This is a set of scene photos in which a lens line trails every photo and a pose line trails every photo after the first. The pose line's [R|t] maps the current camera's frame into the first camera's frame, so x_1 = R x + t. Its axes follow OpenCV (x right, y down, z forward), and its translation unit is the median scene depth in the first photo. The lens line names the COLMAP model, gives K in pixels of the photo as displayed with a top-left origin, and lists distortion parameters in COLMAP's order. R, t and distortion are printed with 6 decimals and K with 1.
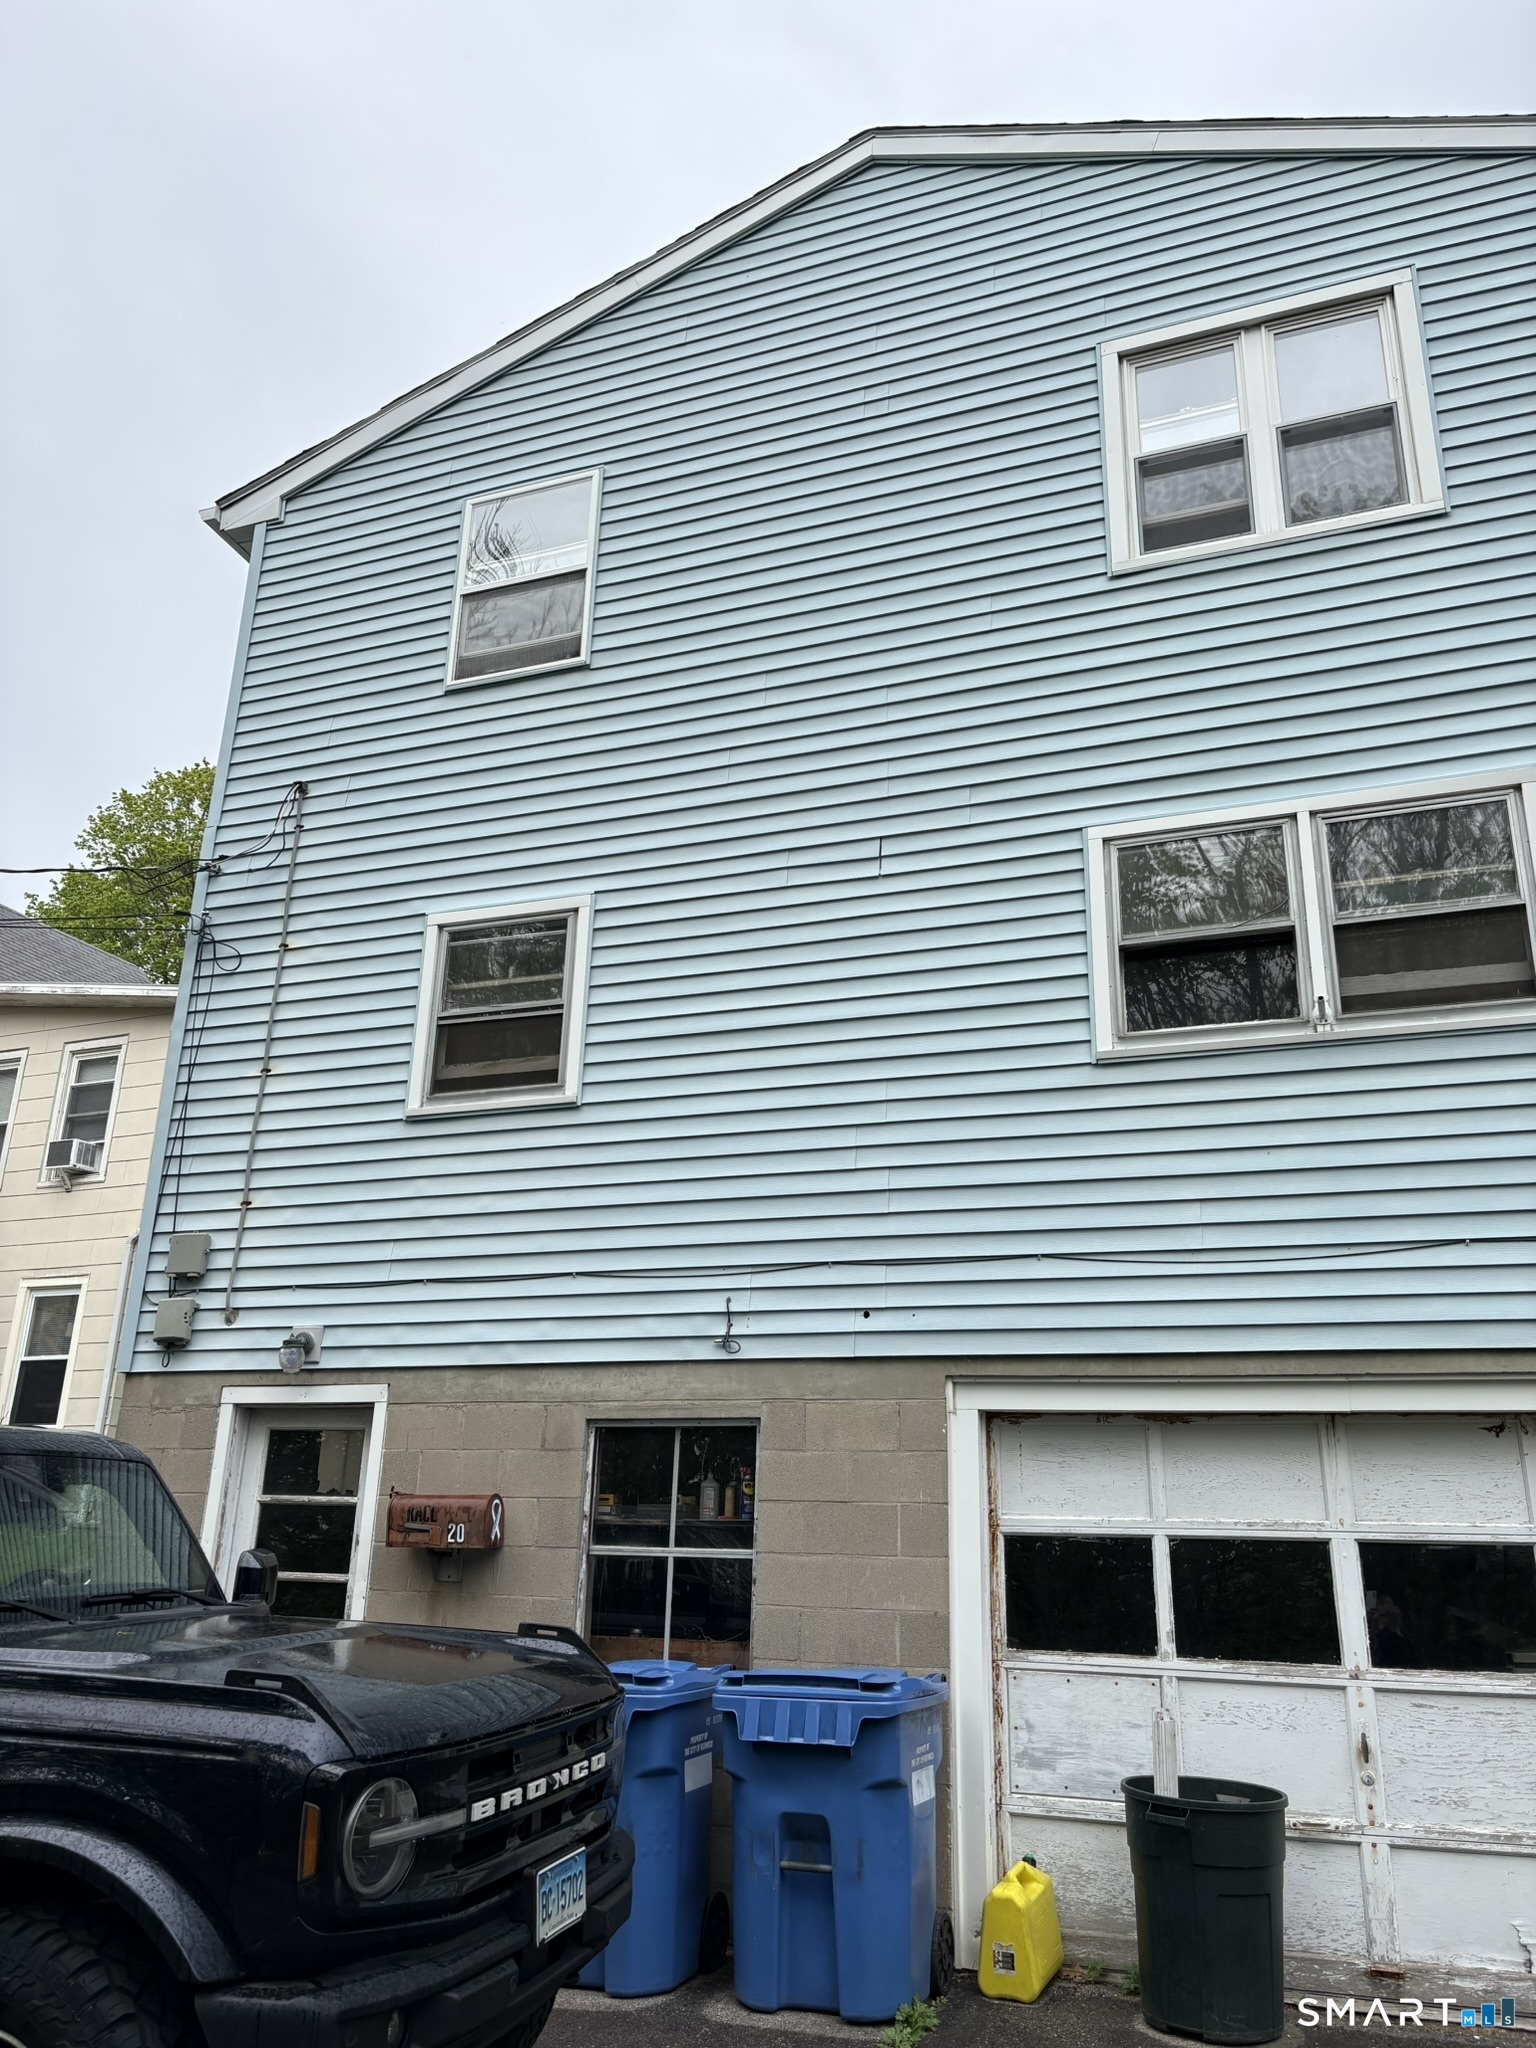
lens RADIAL K [[1531.6, 0, 755.6], [0, 1531.6, 1055.9], [0, 0, 1]] dist [0.057364, -0.077163]
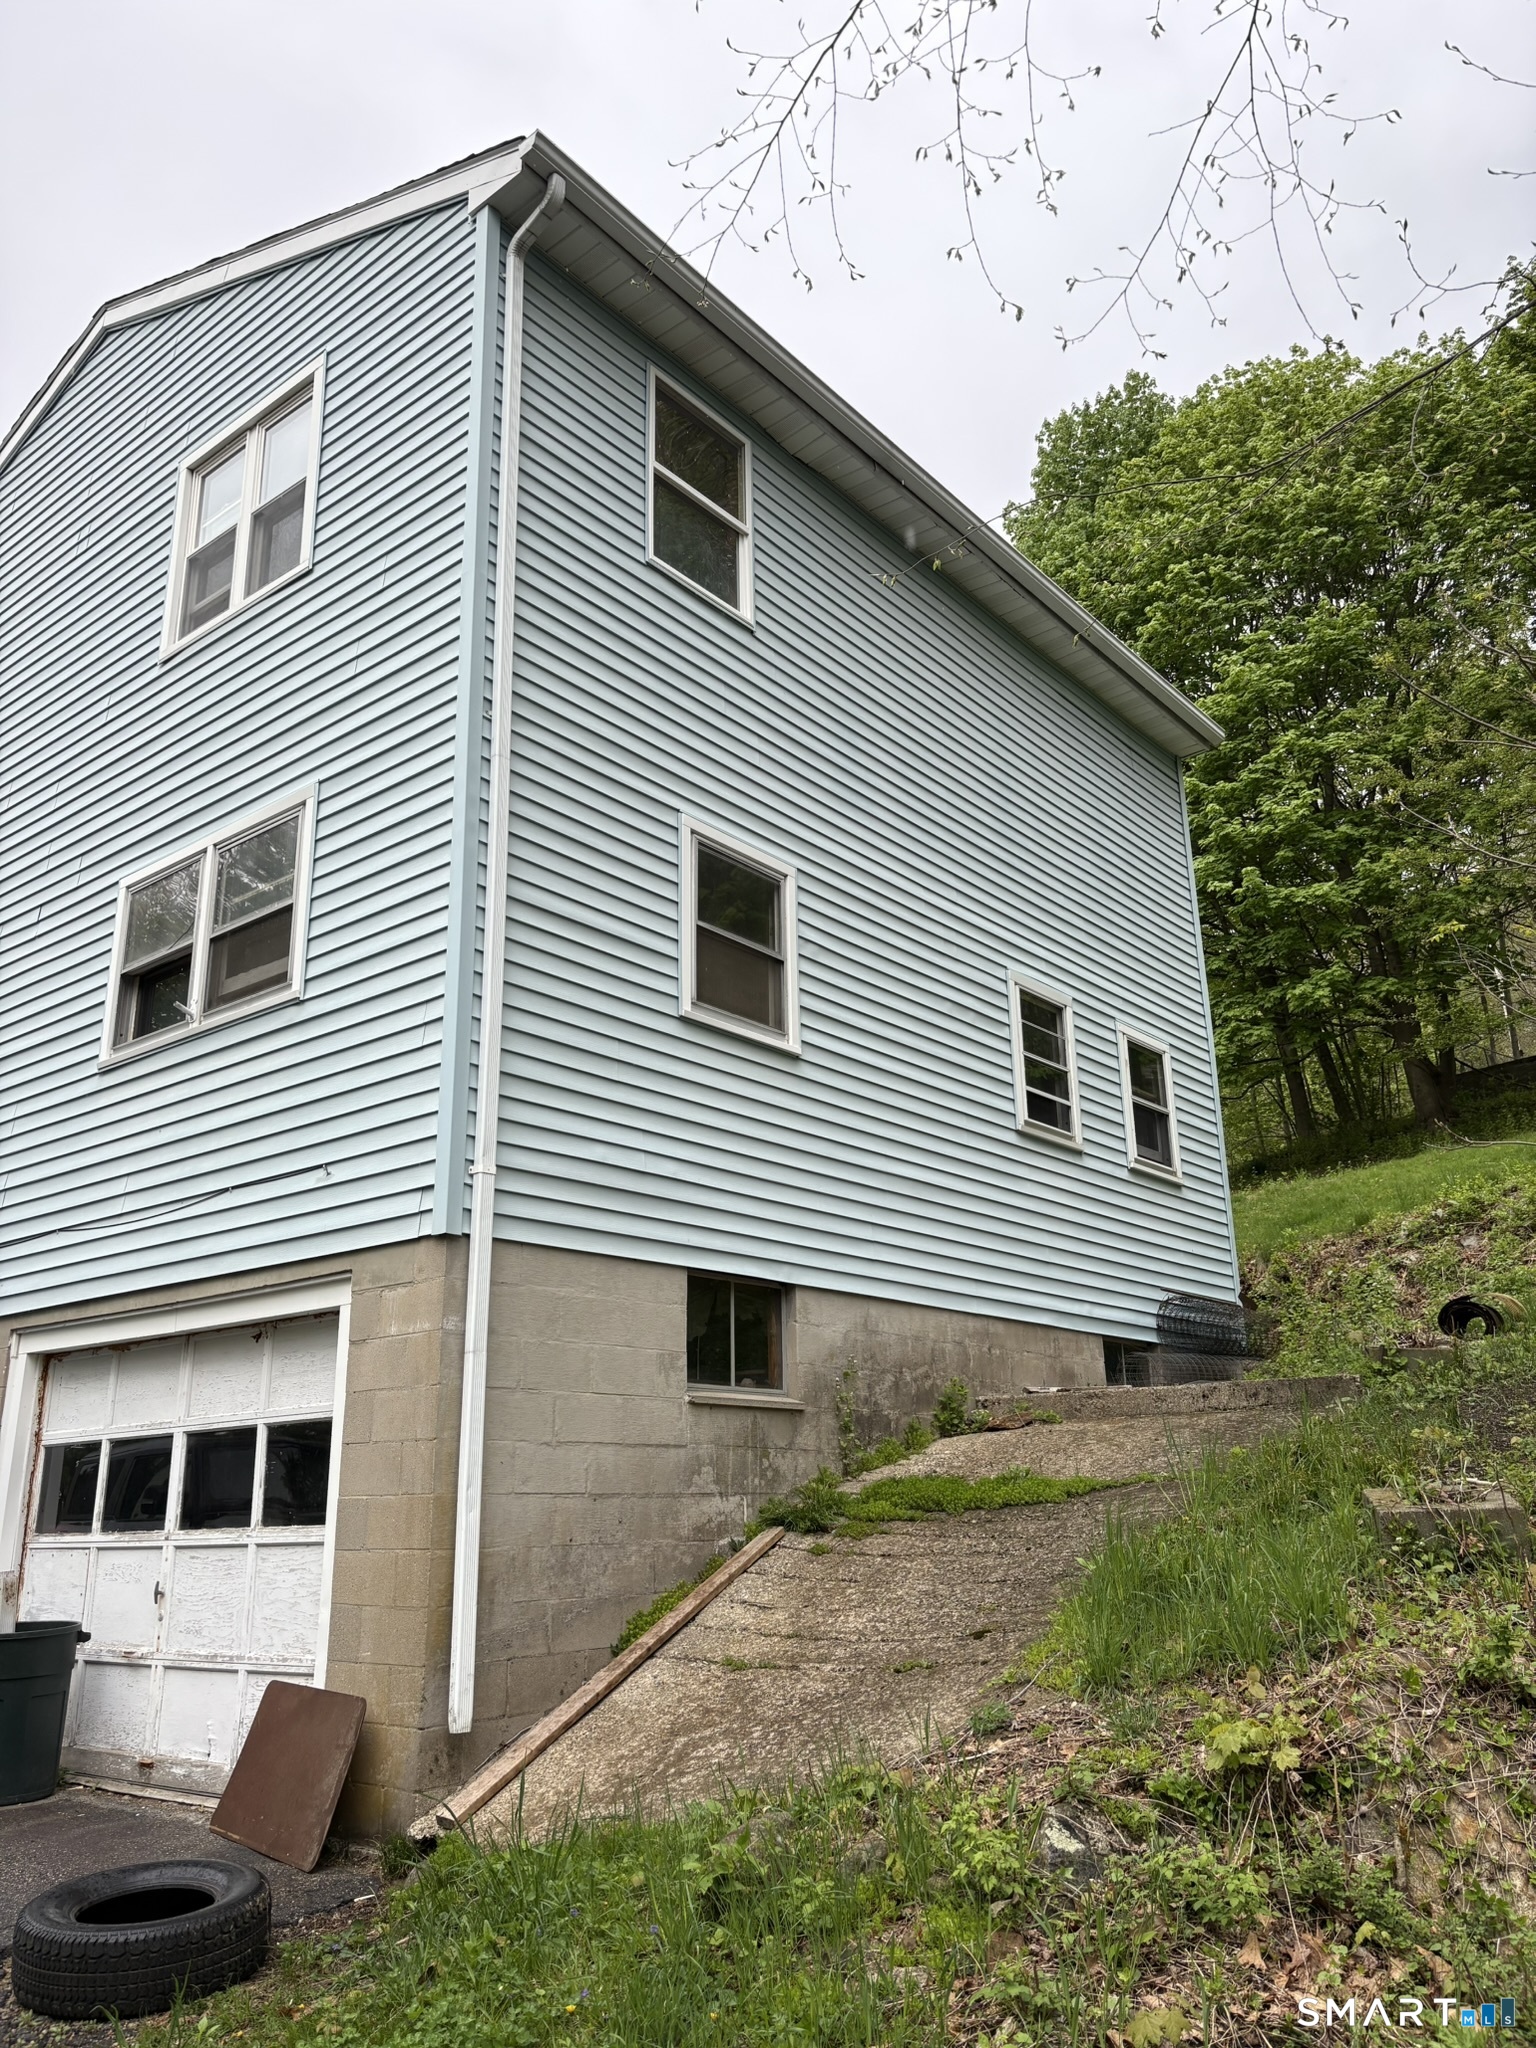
lens RADIAL K [[1558.0, 0, 781.5], [0, 1558.0, 1027.5], [0, 0, 1]] dist [0.041586, -0.045395]
pose [[0.946756, -0.142289, -0.288803, 0.996221], [0.148280, 0.988945, -0.001145, 0.047236], [0.285773, -0.041740, 0.957388, -0.058080]]
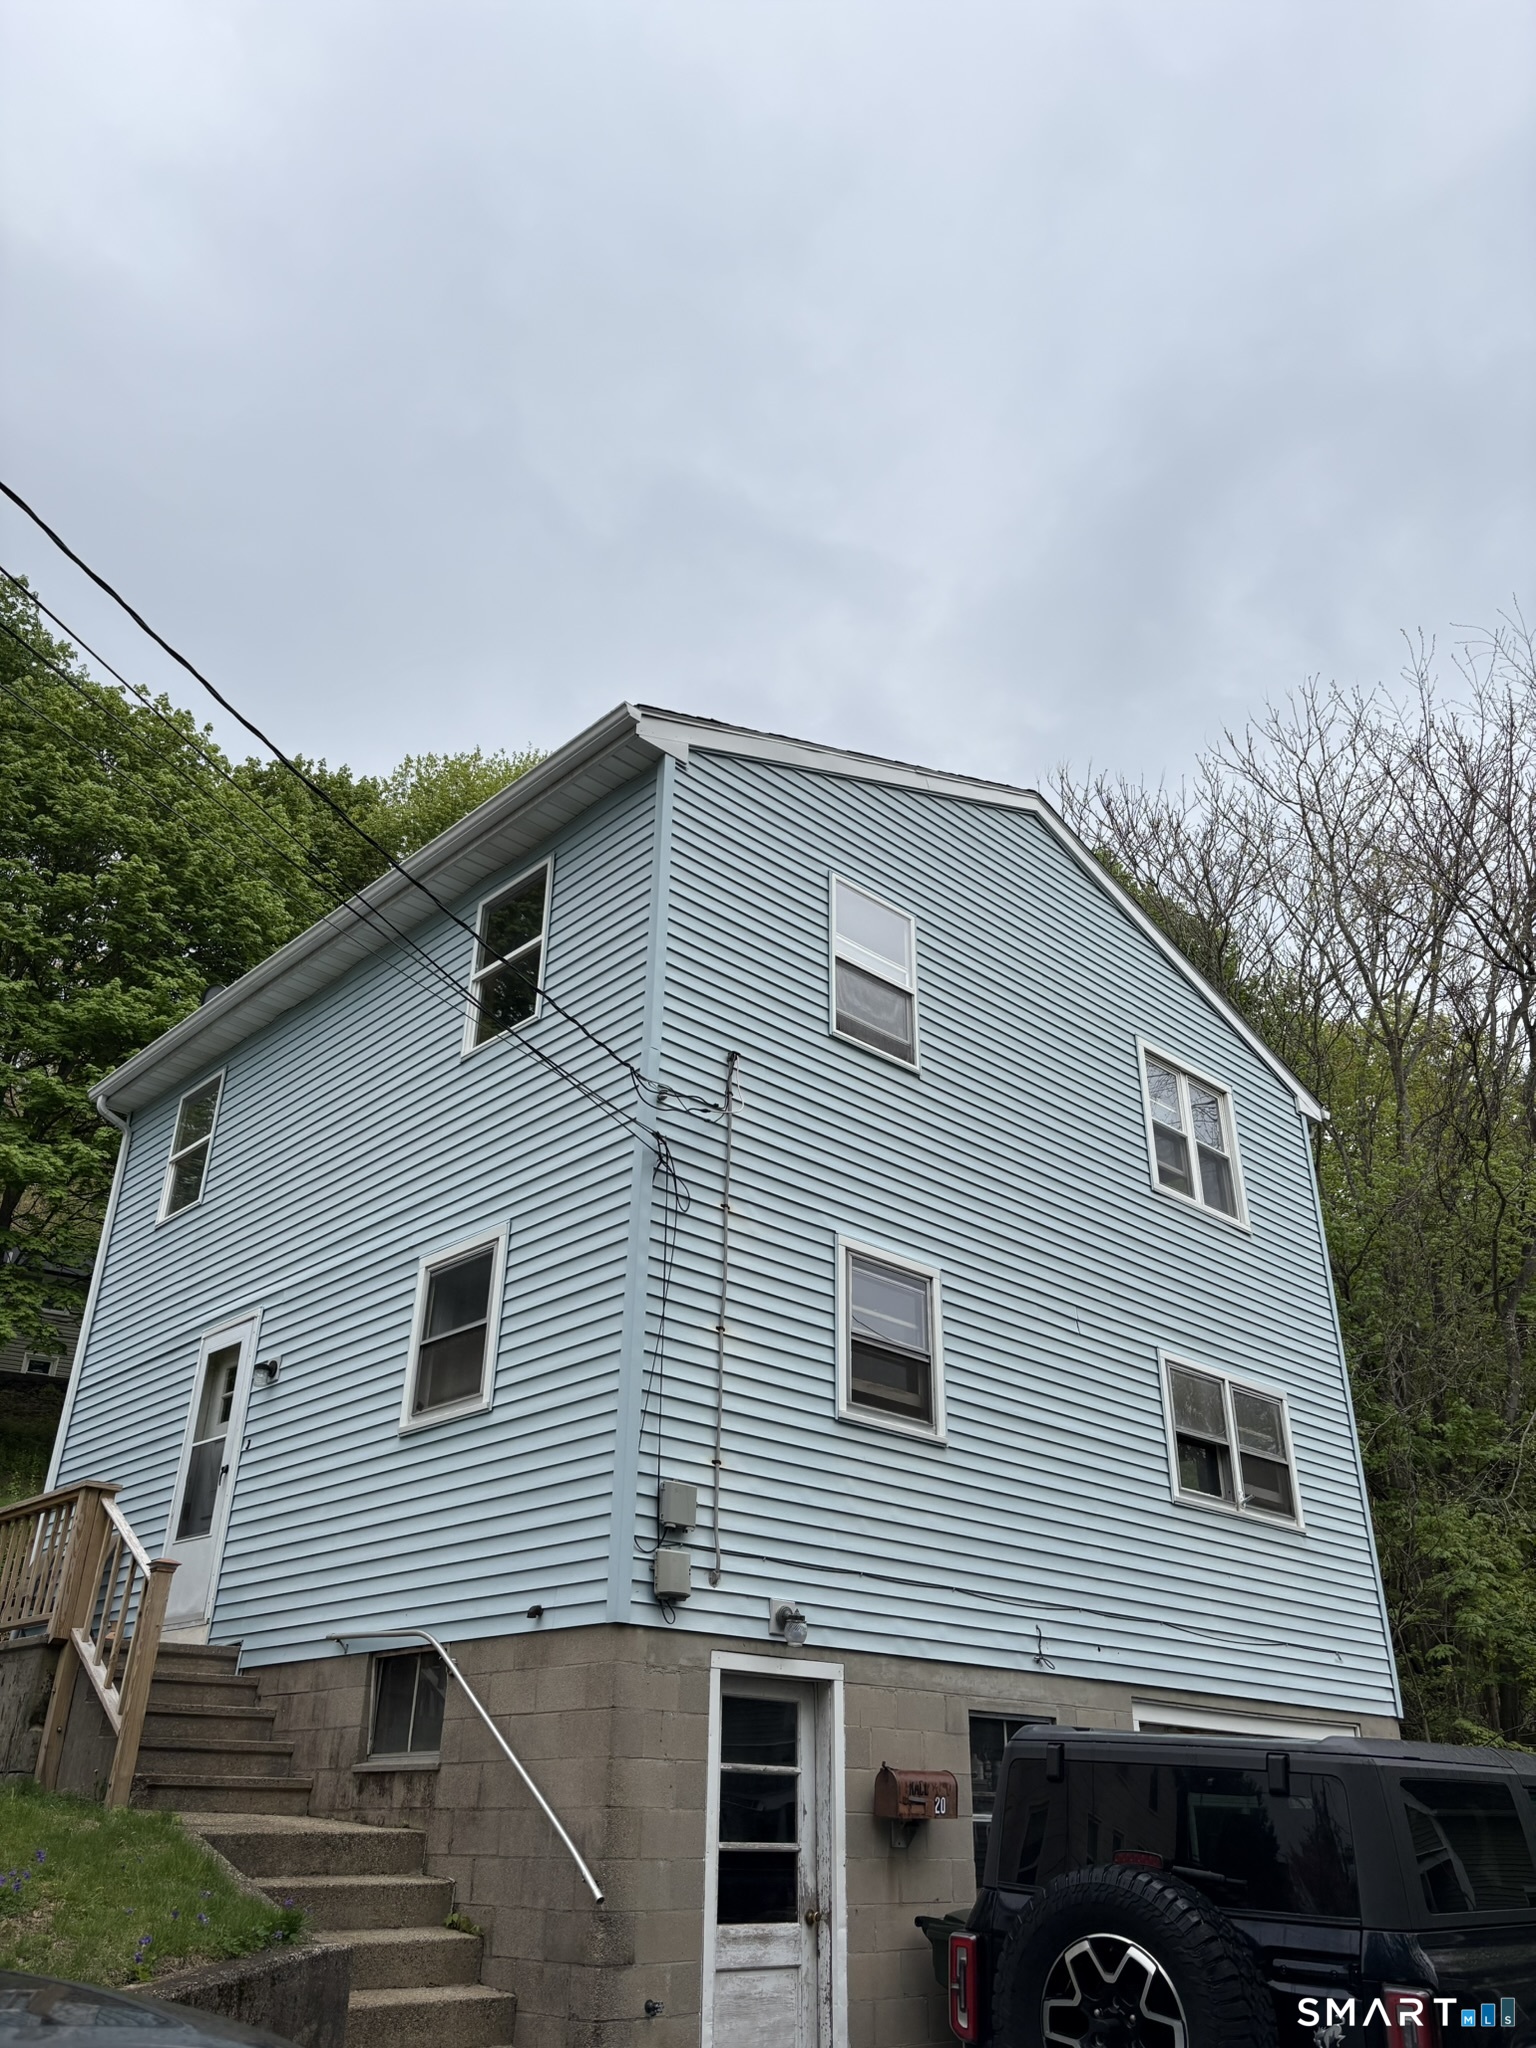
lens RADIAL K [[1557.9, 0, 768.0], [0, 1557.9, 1024.0], [0, 0, 1]] dist [0.049402, -0.135617]
pose [[0.434964, 0.389513, 0.811841, -1.366187], [-0.290066, 0.914148, -0.283189, 0.121760], [-0.852448, -0.112310, 0.510606, 0.502131]]
